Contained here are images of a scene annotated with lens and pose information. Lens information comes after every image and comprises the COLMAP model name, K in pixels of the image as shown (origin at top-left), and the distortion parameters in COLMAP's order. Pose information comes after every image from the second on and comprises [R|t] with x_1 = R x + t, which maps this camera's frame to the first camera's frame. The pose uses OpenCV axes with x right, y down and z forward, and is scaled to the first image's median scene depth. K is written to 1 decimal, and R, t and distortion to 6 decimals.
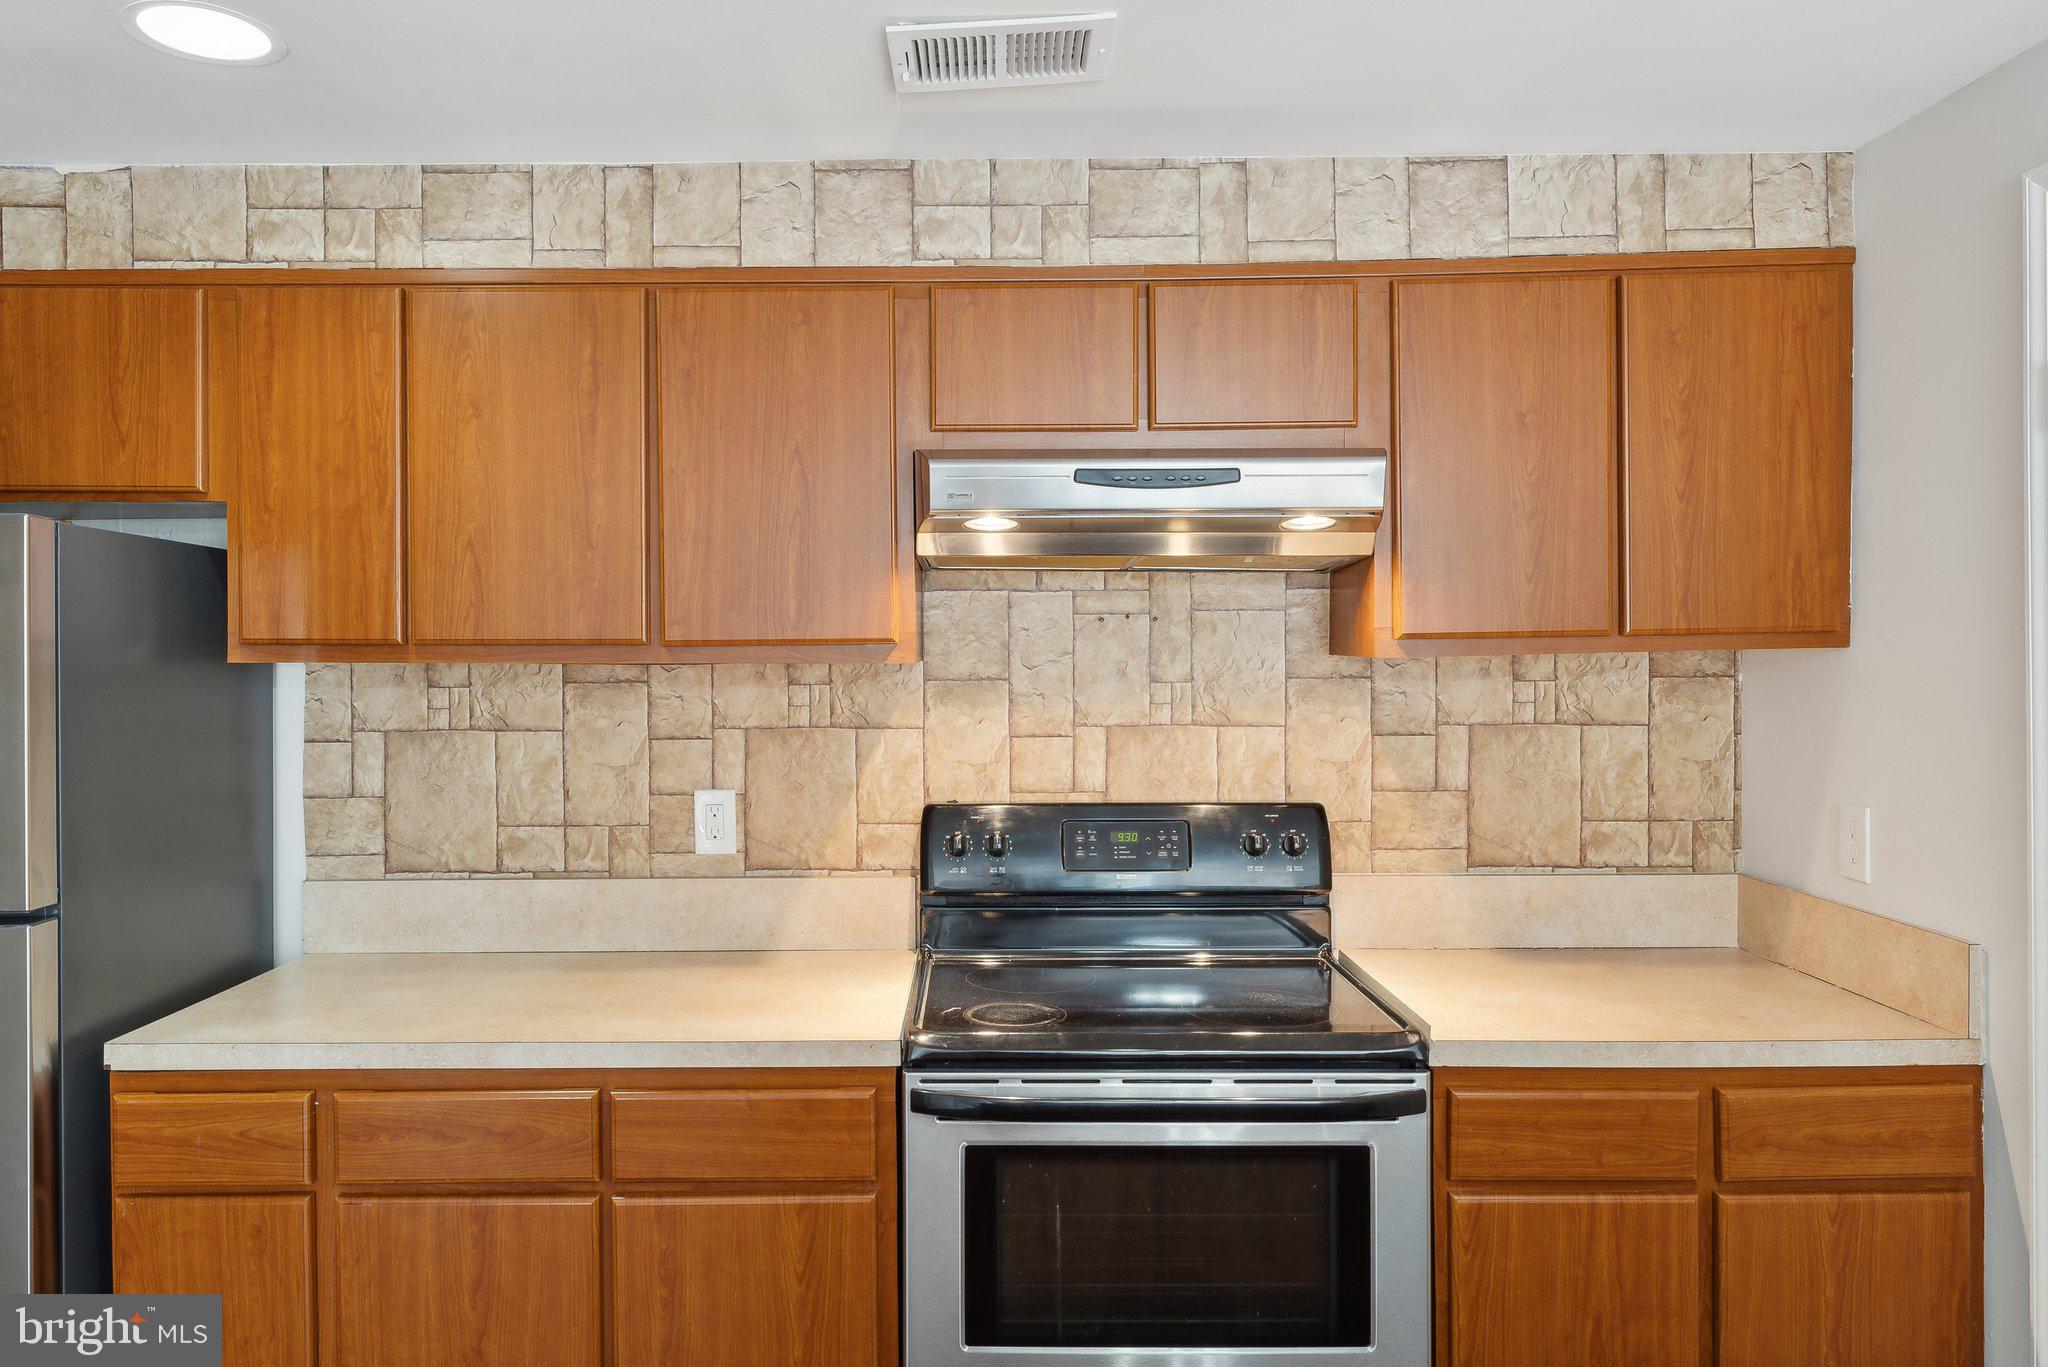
lens RADIAL K [[1365.1, 0, 1023.2], [0, 1365.1, 677.0], [0, 0, 1]] dist [0.009796, 0.002249]
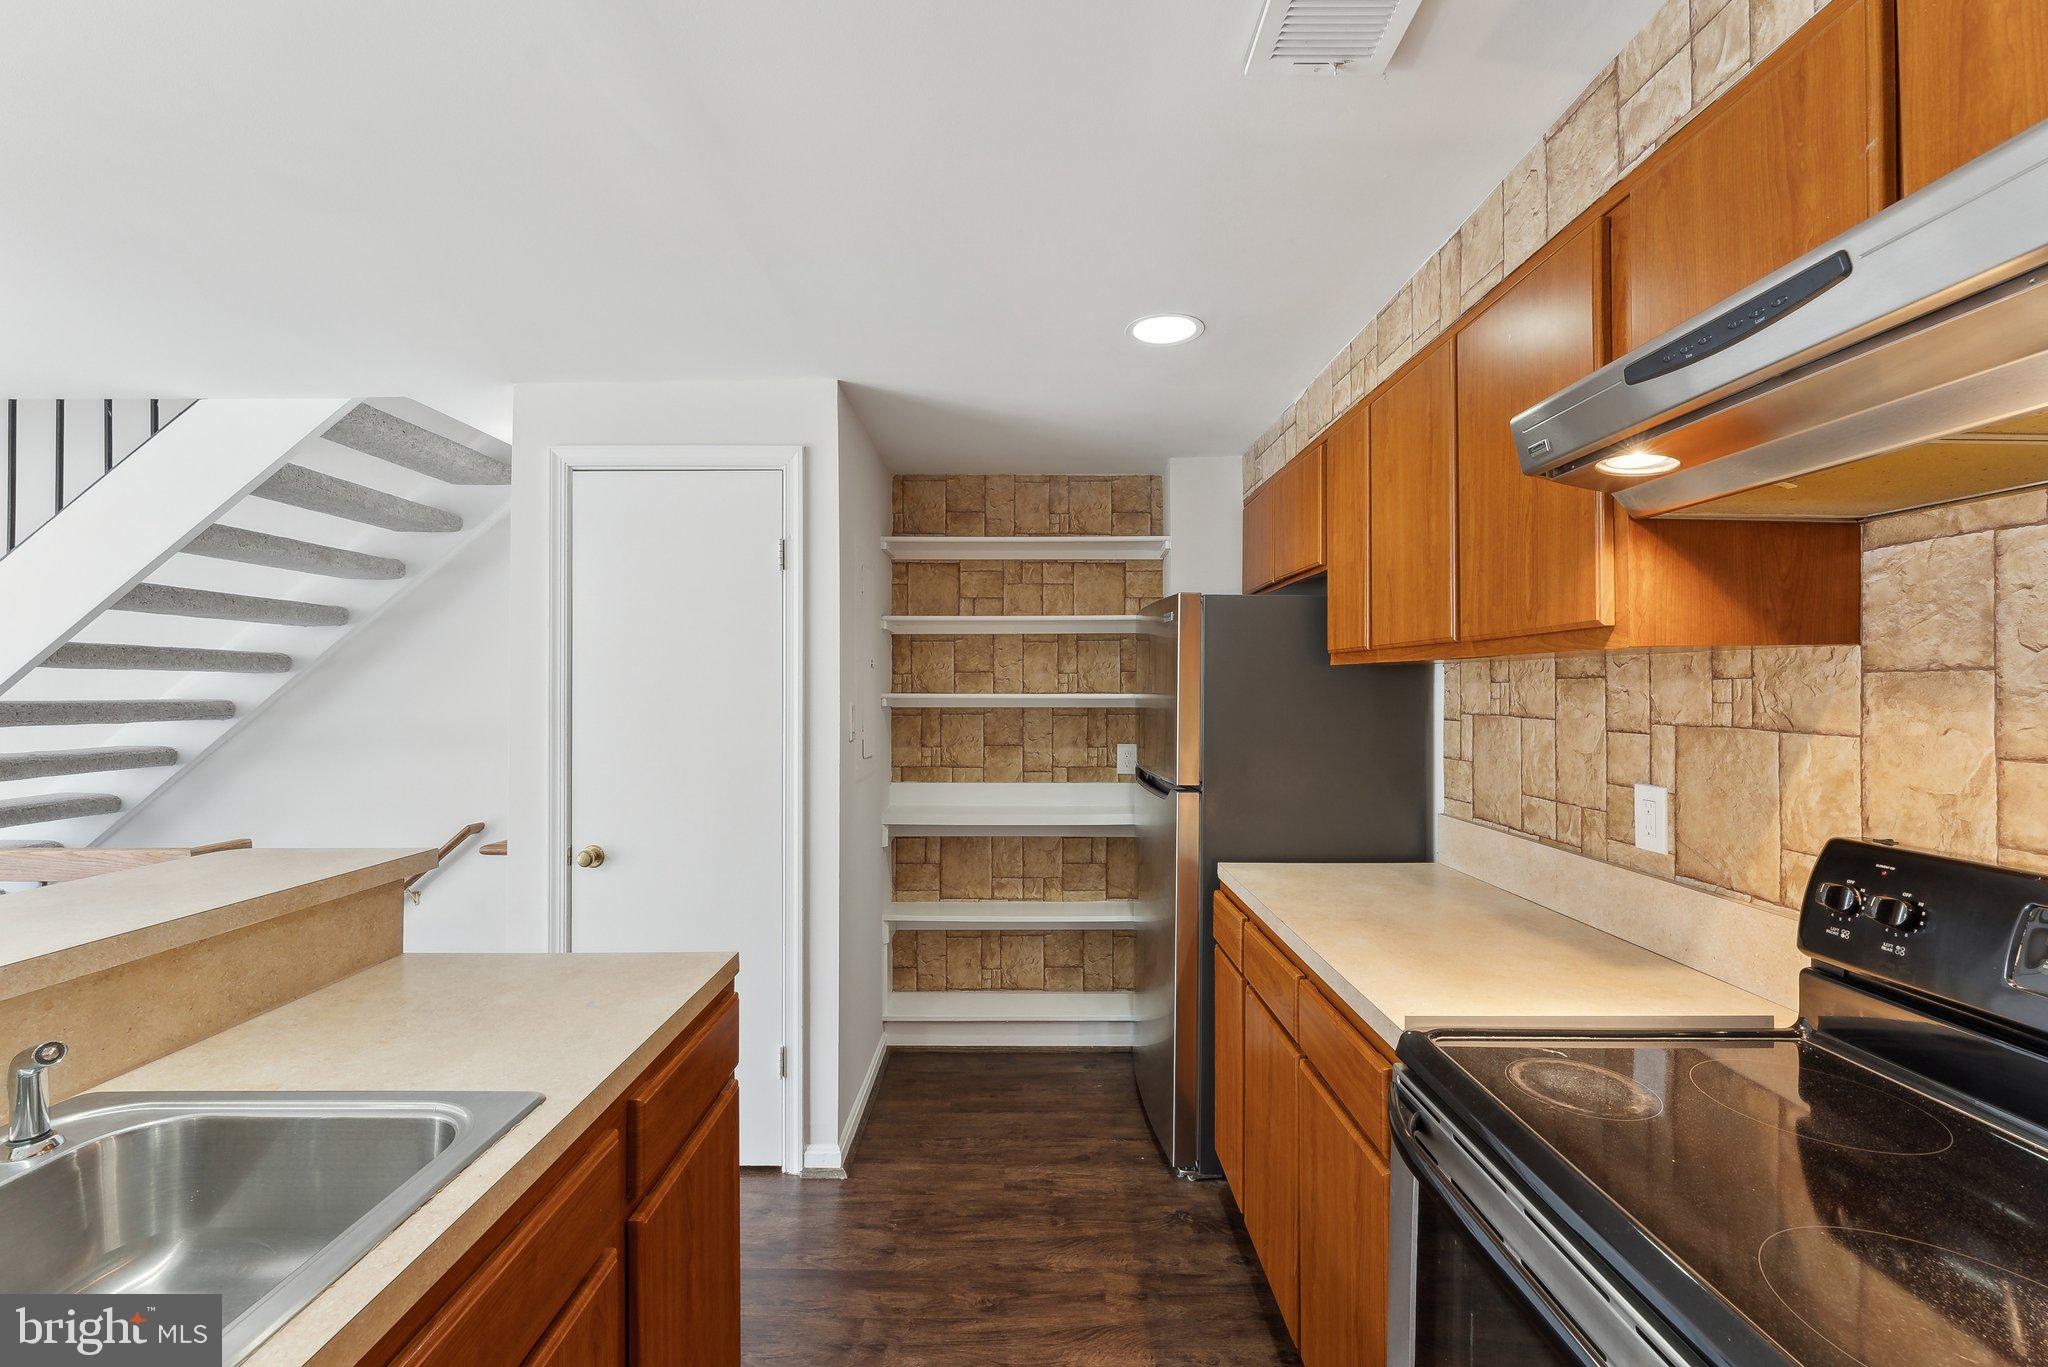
lens RADIAL K [[838.1, 0, 1023.8], [0, 838.1, 682.4], [0, 0, 1]] dist [-0.000763, -0.000166]
pose [[0.007834, -0.001618, -0.999968, 0.376215], [-0.007706, 0.999969, -0.001678, 0.012541], [0.999940, 0.007719, 0.007821, 0.542869]]
